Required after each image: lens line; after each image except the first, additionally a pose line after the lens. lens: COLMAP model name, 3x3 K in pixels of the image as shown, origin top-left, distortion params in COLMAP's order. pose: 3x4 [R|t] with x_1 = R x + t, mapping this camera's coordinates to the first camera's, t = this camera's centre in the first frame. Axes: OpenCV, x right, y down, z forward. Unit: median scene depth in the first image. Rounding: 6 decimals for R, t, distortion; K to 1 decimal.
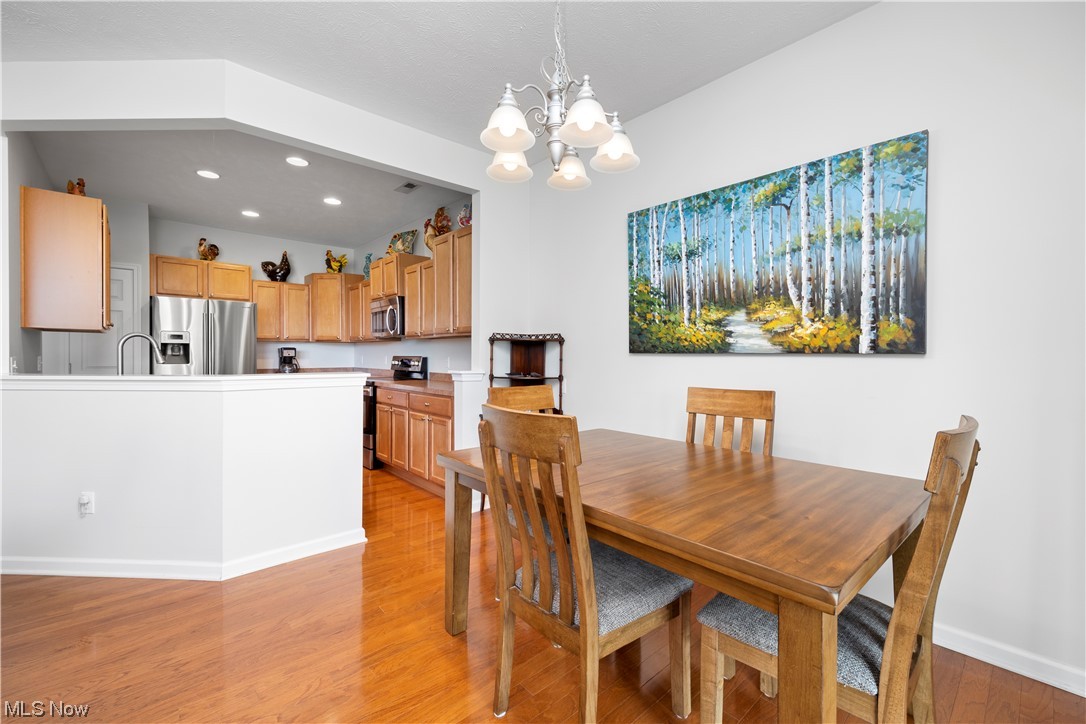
lens RADIAL K [[452.3, 0, 545.7], [0, 452.3, 360.8], [0, 0, 1]] dist [0.001151, 0.000691]
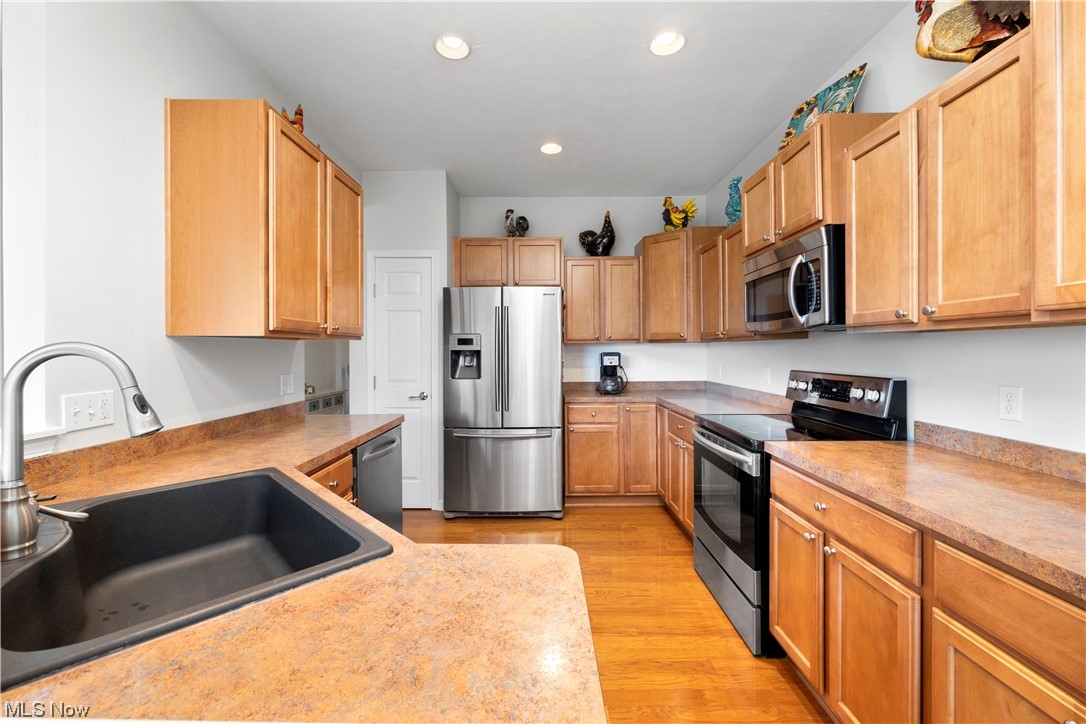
lens RADIAL K [[452.3, 0, 528.5], [0, 452.3, 350.5], [0, 0, 1]] dist [0.001151, 0.000691]
pose [[0.721517, -0.006665, -0.692365, -0.387477], [-0.000207, 0.999952, -0.009841, -0.050068], [0.692397, 0.007243, 0.721481, 0.868423]]
